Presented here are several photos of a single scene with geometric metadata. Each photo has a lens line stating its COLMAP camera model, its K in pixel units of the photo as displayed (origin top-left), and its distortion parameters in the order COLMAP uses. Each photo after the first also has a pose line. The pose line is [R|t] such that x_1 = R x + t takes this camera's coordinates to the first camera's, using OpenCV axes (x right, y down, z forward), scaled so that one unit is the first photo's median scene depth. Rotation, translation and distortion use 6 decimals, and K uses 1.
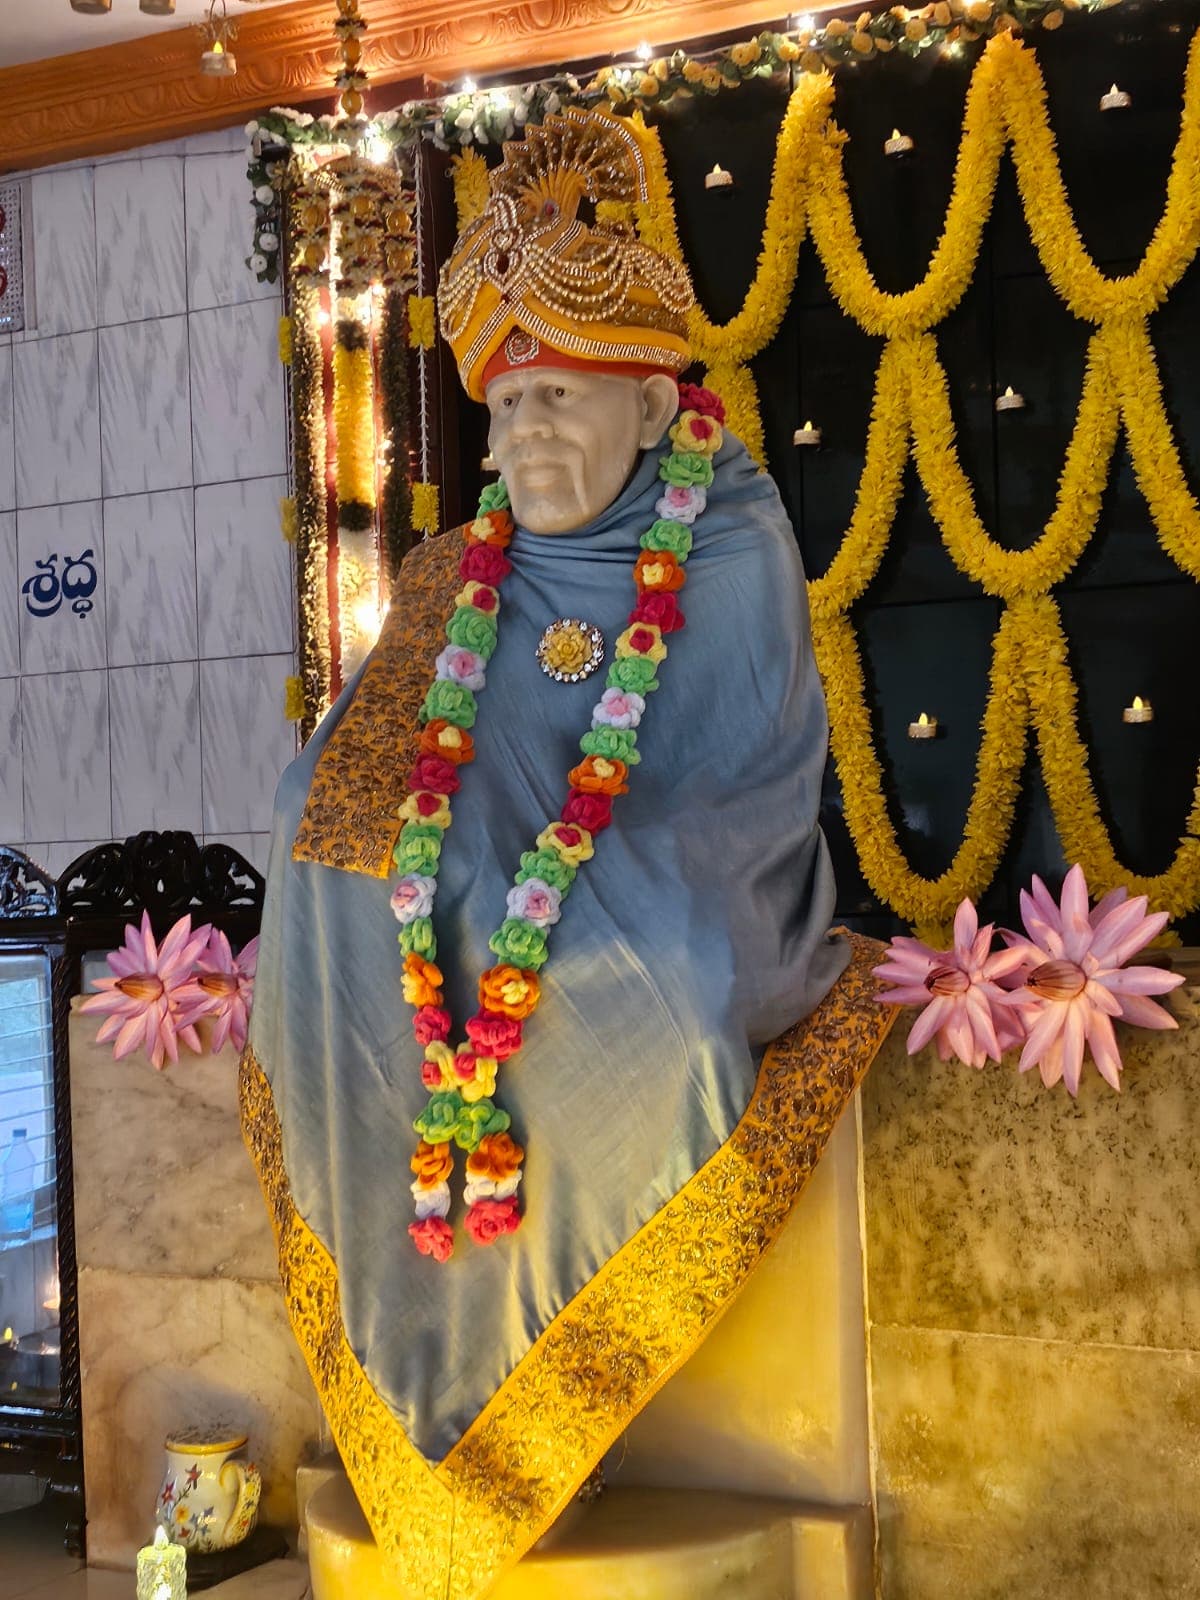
lens RADIAL K [[2398.6, 0, 602.3], [0, 2398.6, 753.8], [0, 0, 1]] dist [0.063369, 0.000000]
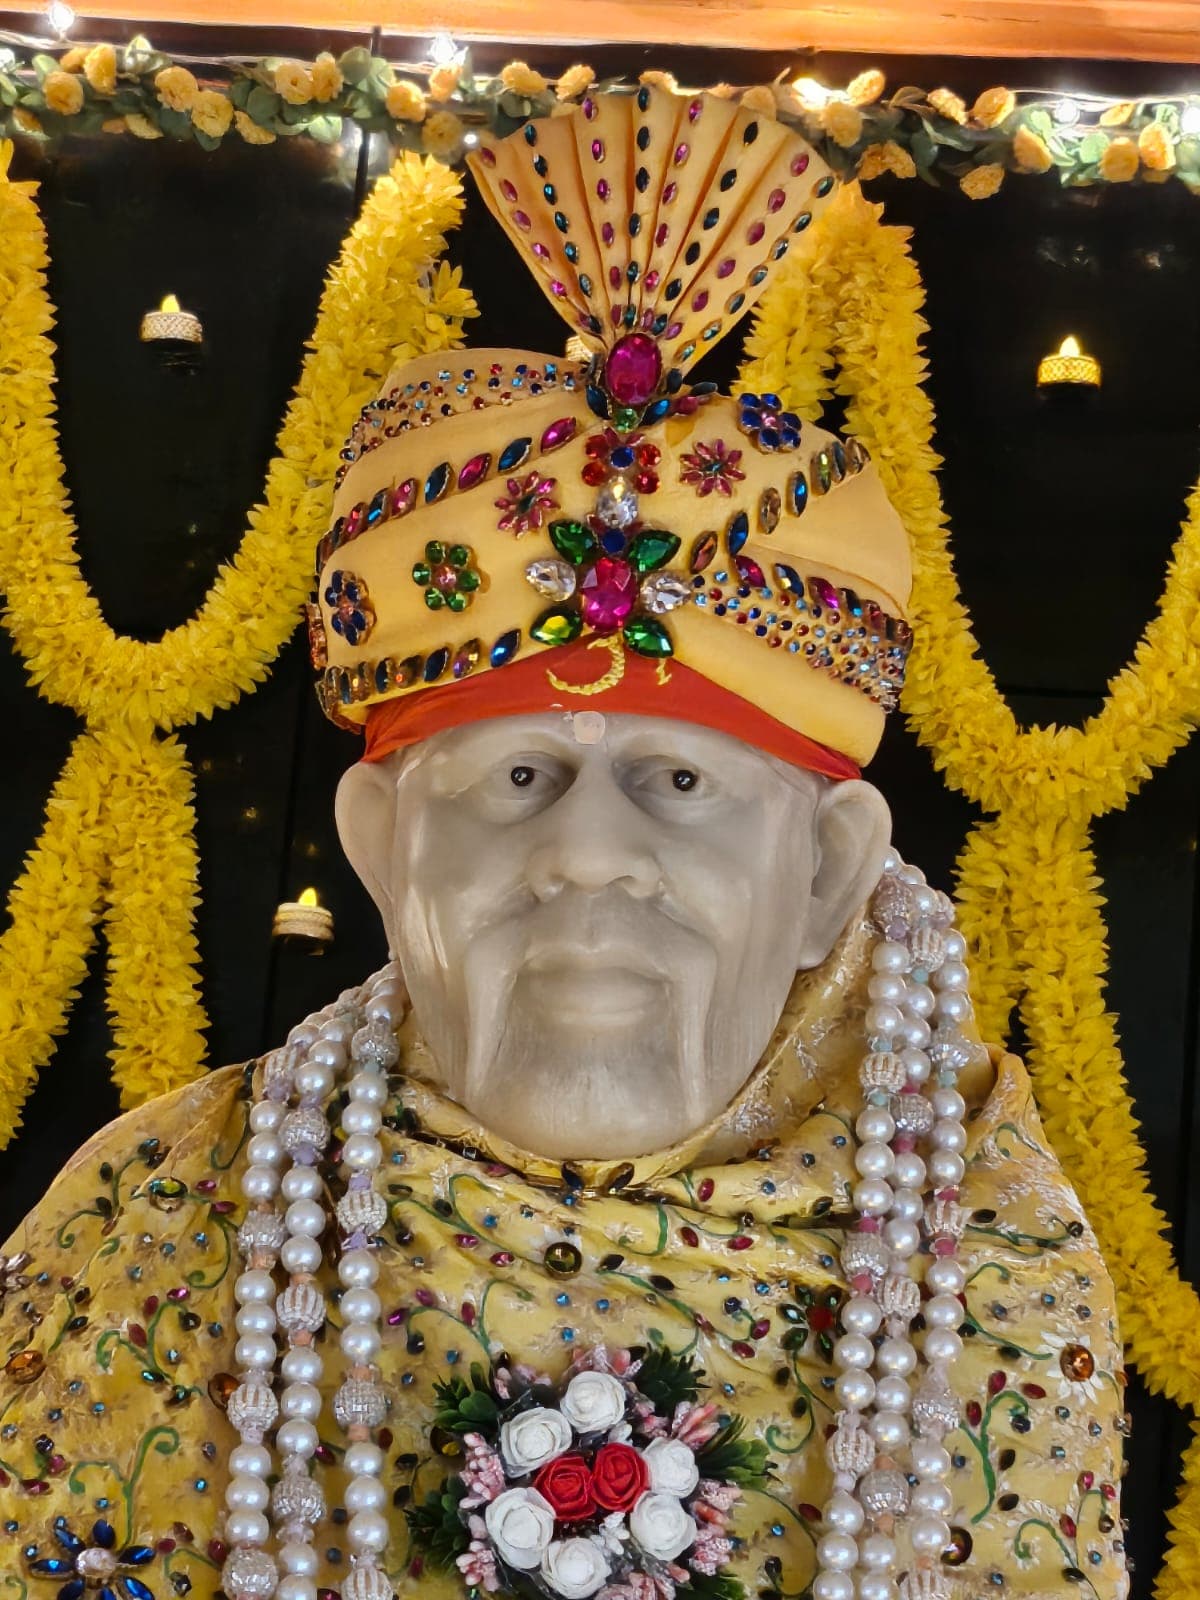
lens RADIAL K [[4181.0, 0, 613.1], [0, 4181.0, 796.6], [0, 0, 1]] dist [0.071626, 0.000000]
pose [[0.903436, 0.194782, 0.381920, -0.237884], [-0.132580, 0.974099, -0.183177, -0.028405], [-0.407708, 0.114854, 0.905860, 0.388652]]
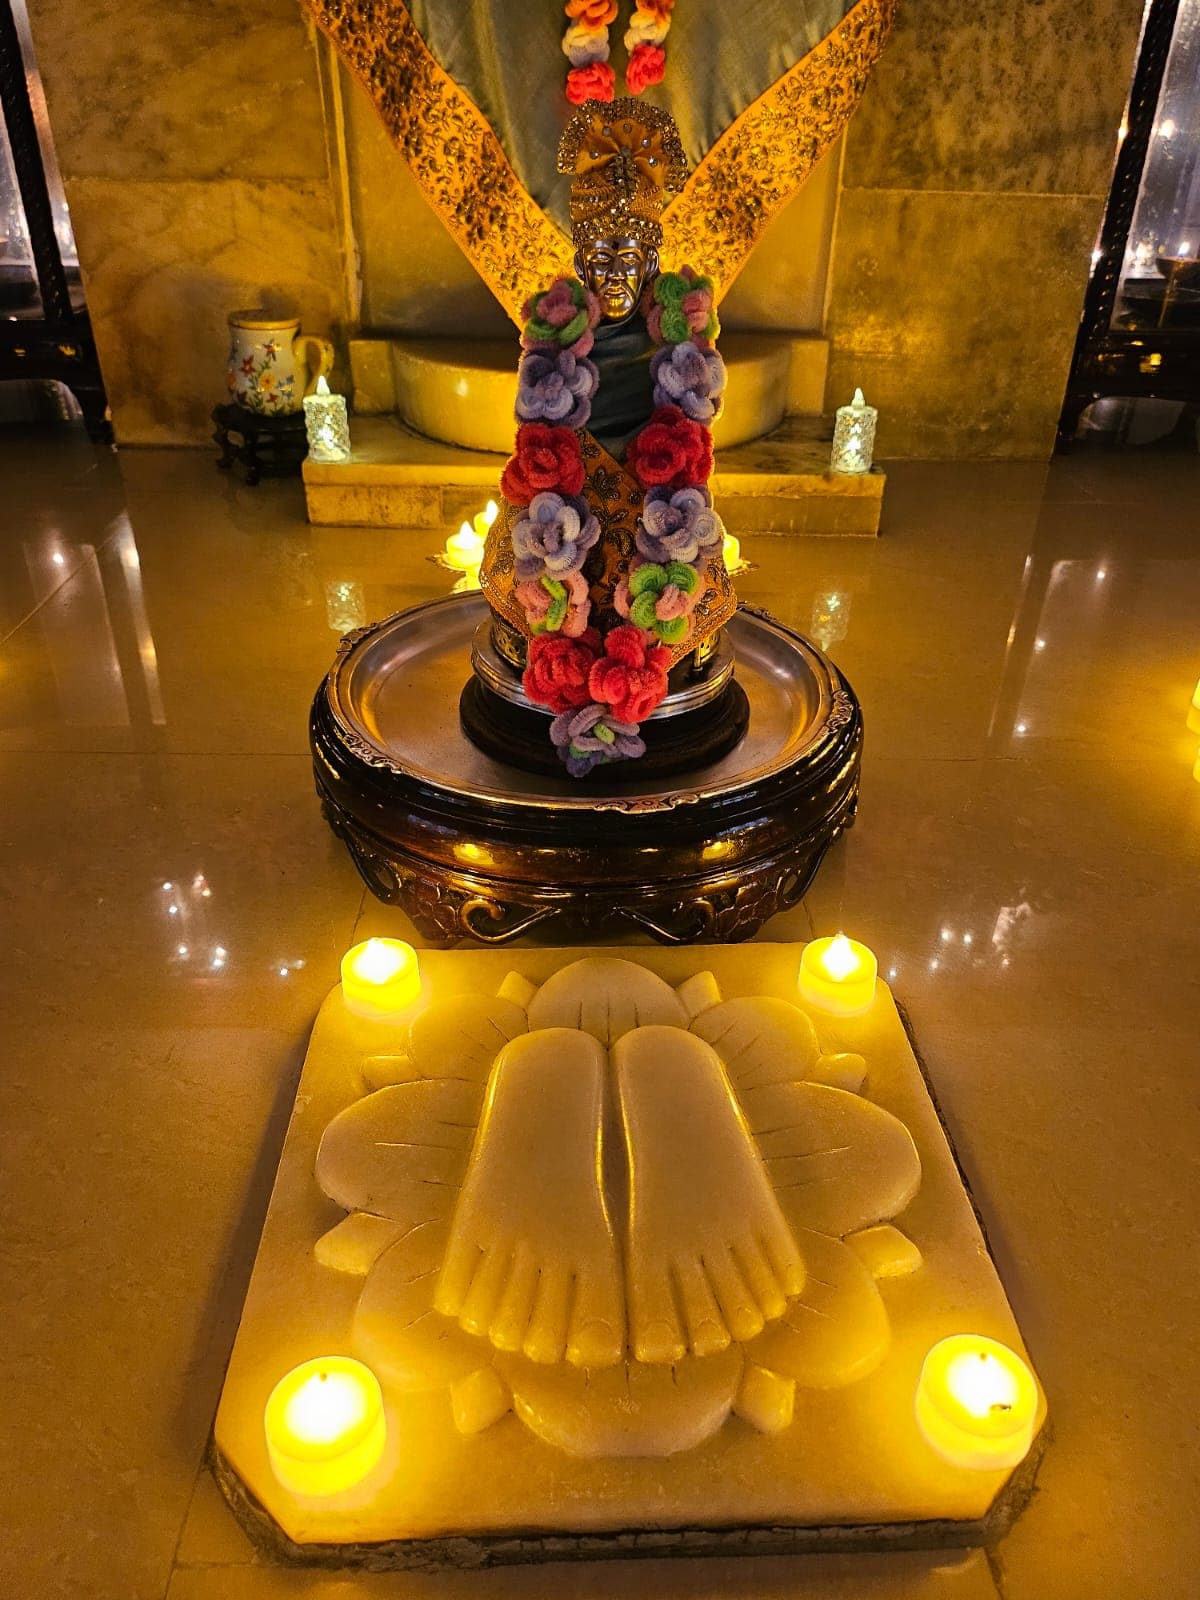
lens RADIAL K [[1156.6, 0, 614.6], [0, 1156.6, 796.3], [0, 0, 1]] dist [0.067327, -0.087778]
pose [[0.859171, -0.220273, 0.461849, -0.310441], [-0.063896, 0.849348, 0.523952, 0.158699], [-0.507683, -0.479675, 0.715661, 0.363110]]
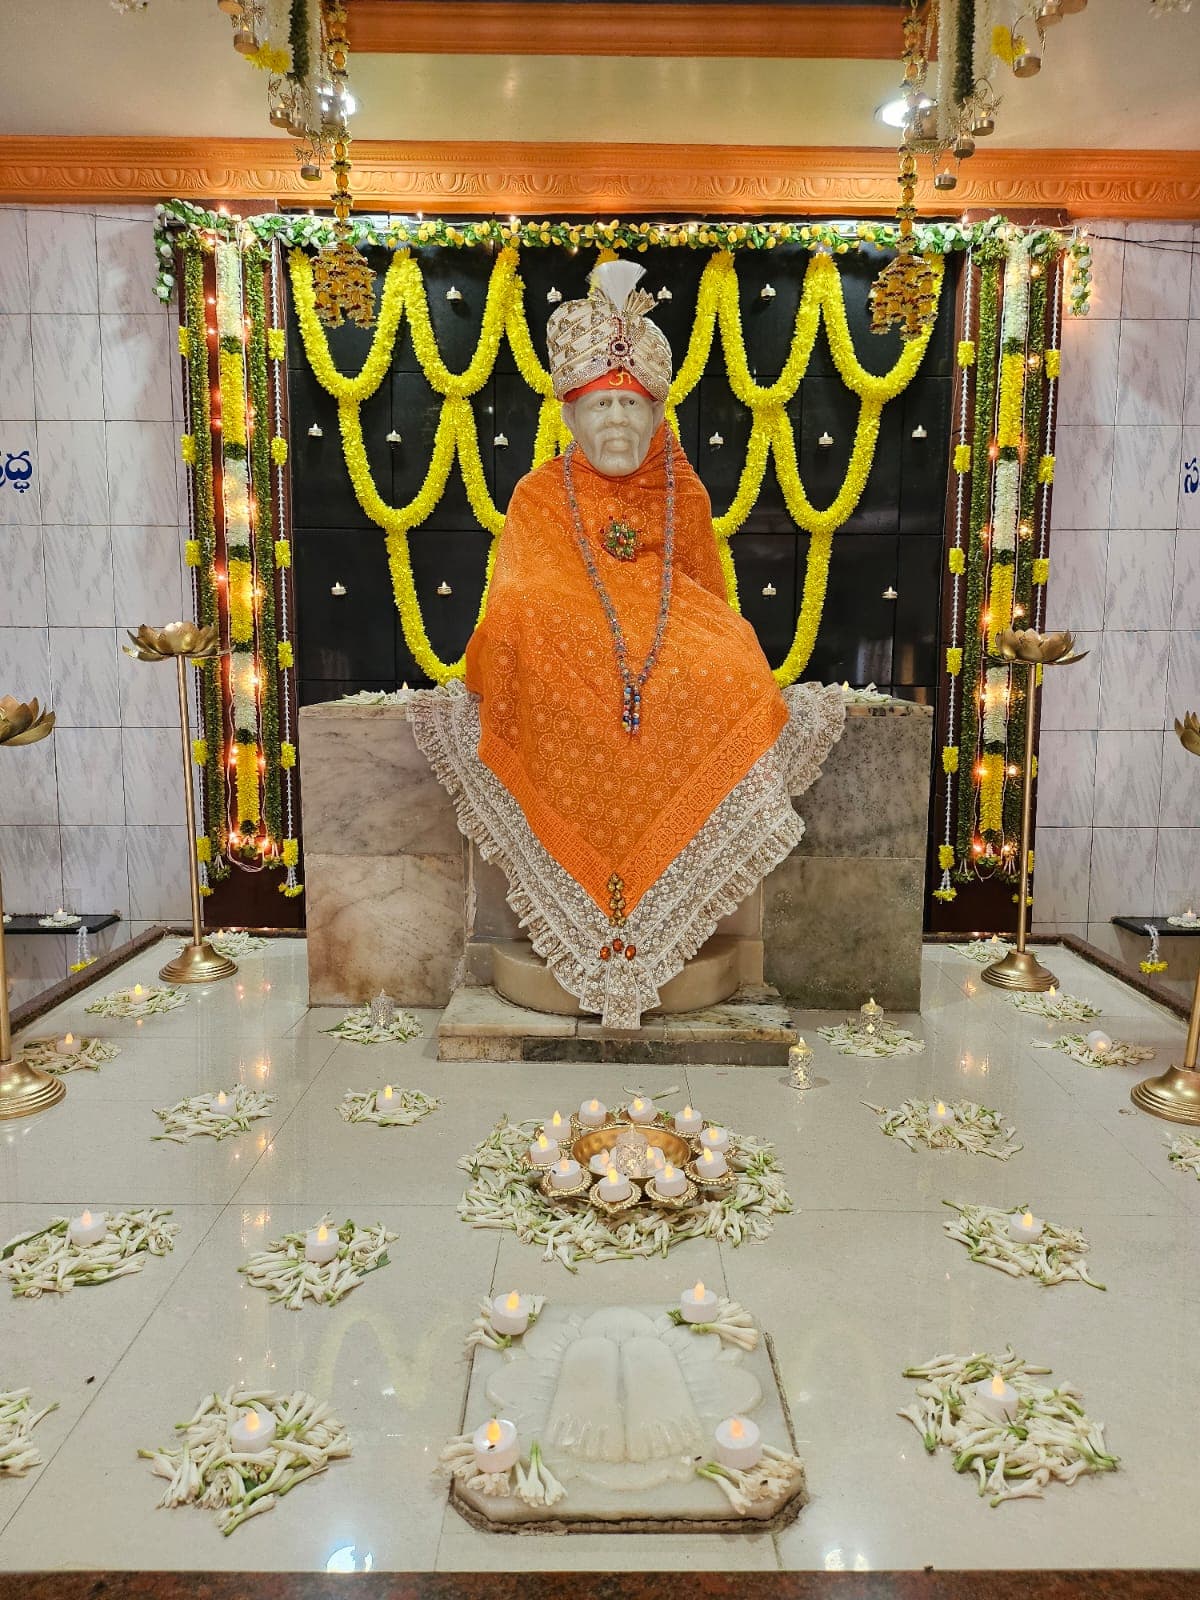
lens RADIAL K [[1131.8, 0, 612.8], [0, 1131.8, 796.7], [0, 0, 1]] dist [0.058453, -0.064914]
pose [[0.870689, -0.021551, 0.491361, -0.442159], [-0.053805, 0.988870, 0.138715, 0.035549], [-0.488882, -0.147215, 0.859839, 0.139689]]
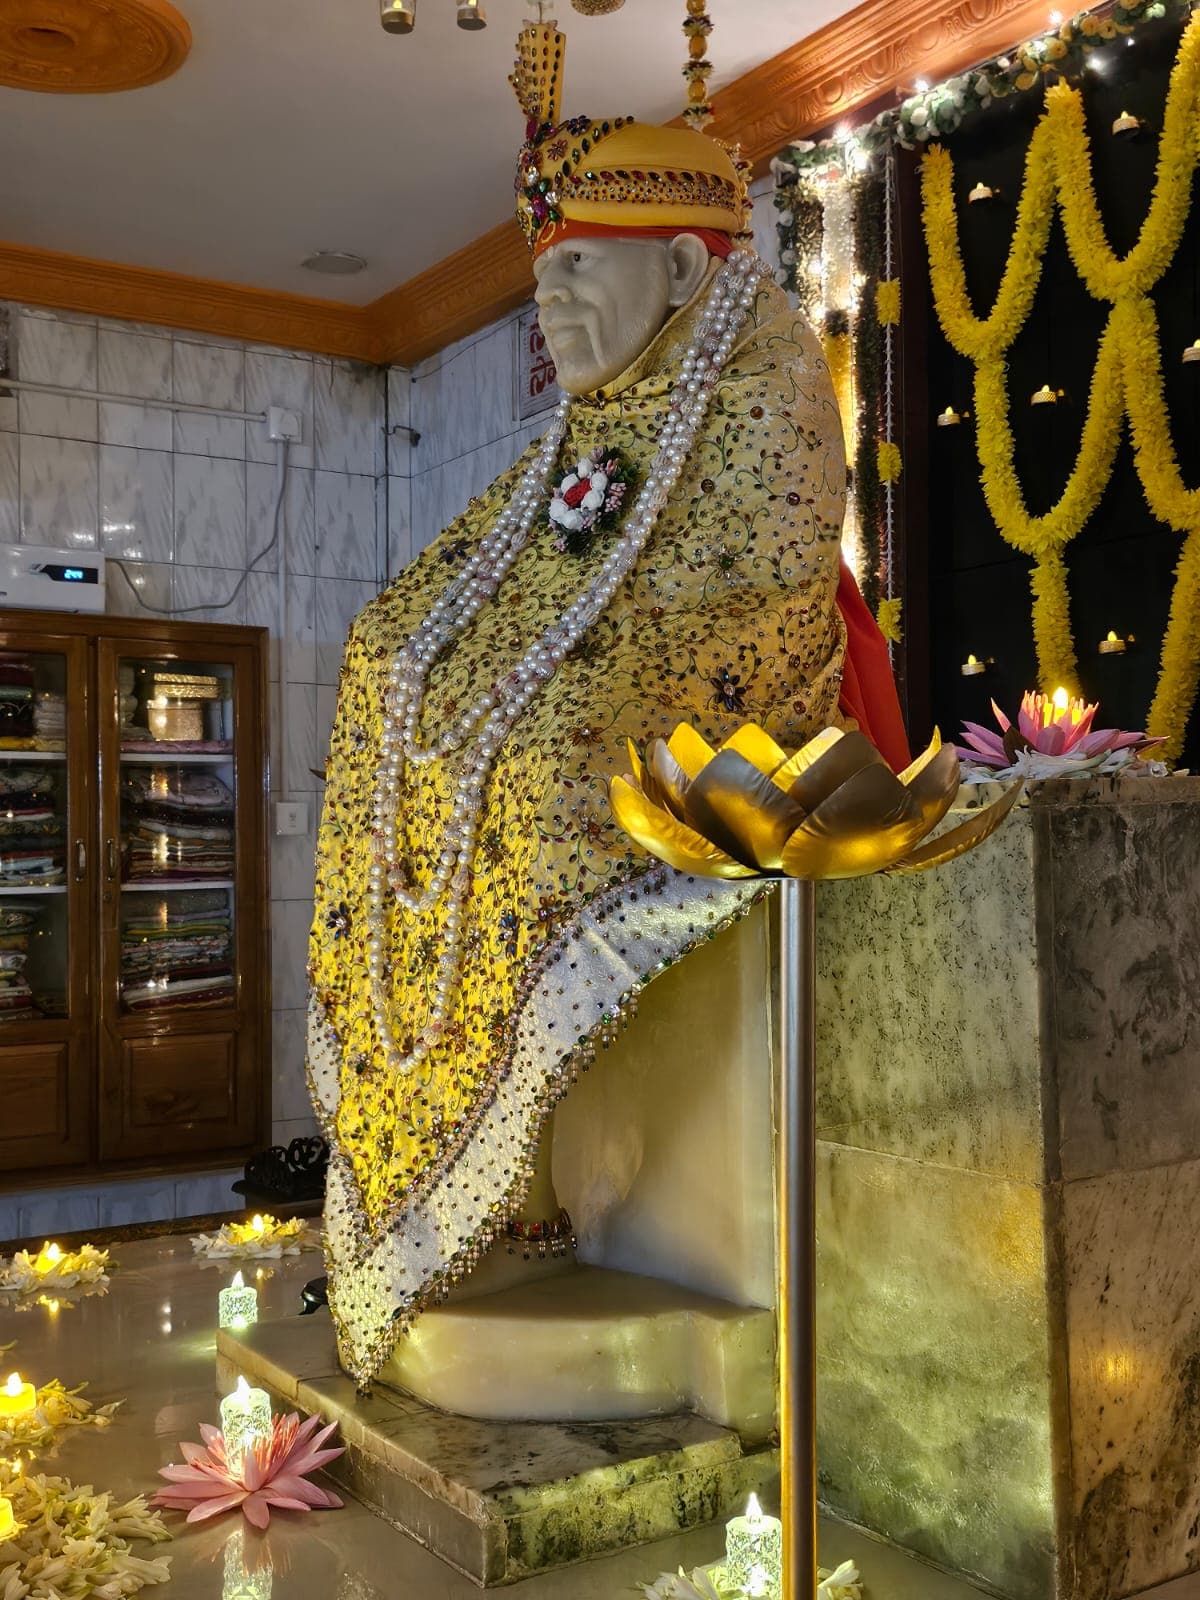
lens RADIAL K [[1806.8, 0, 608.5], [0, 1806.8, 812.0], [0, 0, 1]] dist [0.044623, 0.000000]
pose [[0.882815, 0.004613, -0.469698, 0.337355], [0.005349, 0.999788, 0.019874, 0.073156], [0.469690, -0.020057, 0.882603, 0.251706]]
